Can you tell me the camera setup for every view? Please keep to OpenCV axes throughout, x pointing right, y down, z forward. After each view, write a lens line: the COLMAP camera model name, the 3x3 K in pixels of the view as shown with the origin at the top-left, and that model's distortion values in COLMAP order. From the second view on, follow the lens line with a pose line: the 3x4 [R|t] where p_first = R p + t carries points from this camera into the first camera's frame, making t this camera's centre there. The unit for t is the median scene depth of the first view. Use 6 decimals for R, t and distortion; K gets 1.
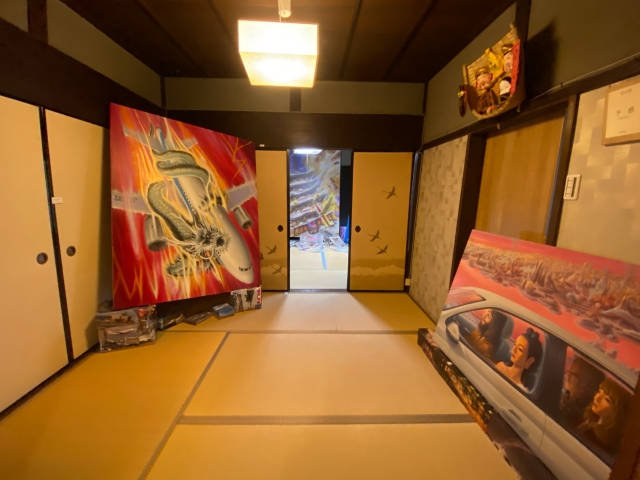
lens RADIAL K [[268.8, 0, 321.8], [0, 268.8, 237.7], [0, 0, 1]] dist [-0.007101, -0.007436]
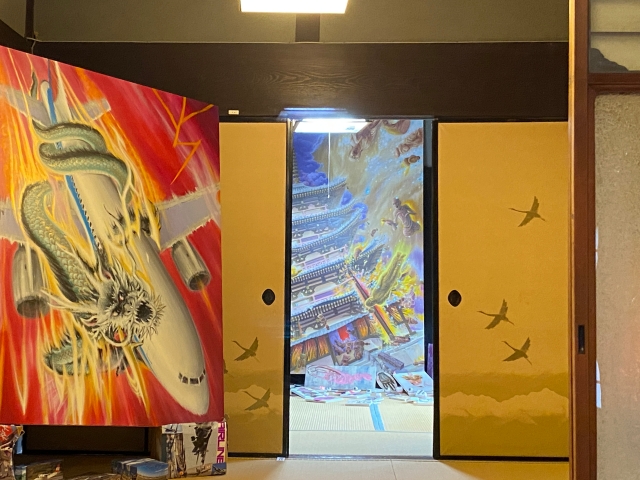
lens RADIAL K [[1016.2, 0, 303.8], [0, 1016.2, 211.1], [0, 0, 1]] dist [0.091650, 0.000000]
pose [[0.997401, -0.012072, -0.071033, 0.020056], [-0.004850, 0.972379, -0.233358, 0.262413], [0.071888, 0.233096, 0.969793, -0.739781]]
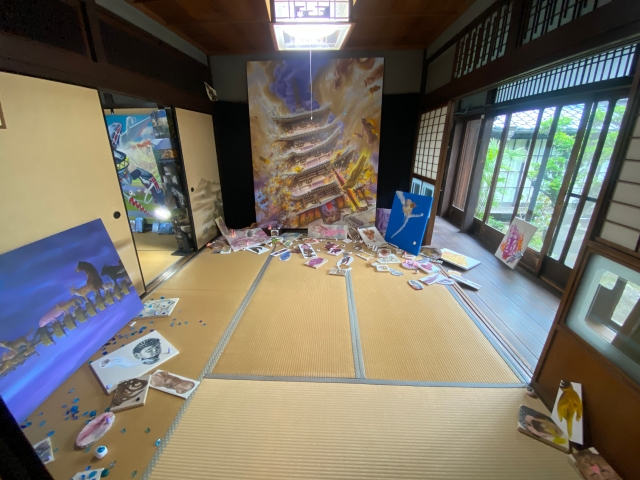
lens RADIAL K [[268.8, 0, 319.7], [0, 268.8, 249.8], [0, 0, 1]] dist [-0.007101, -0.007436]
pose [[0.996042, 0.007667, -0.088558, -0.010319], [0.012917, 0.973214, 0.229538, -0.253580], [0.087946, -0.229773, 0.969262, 1.124972]]
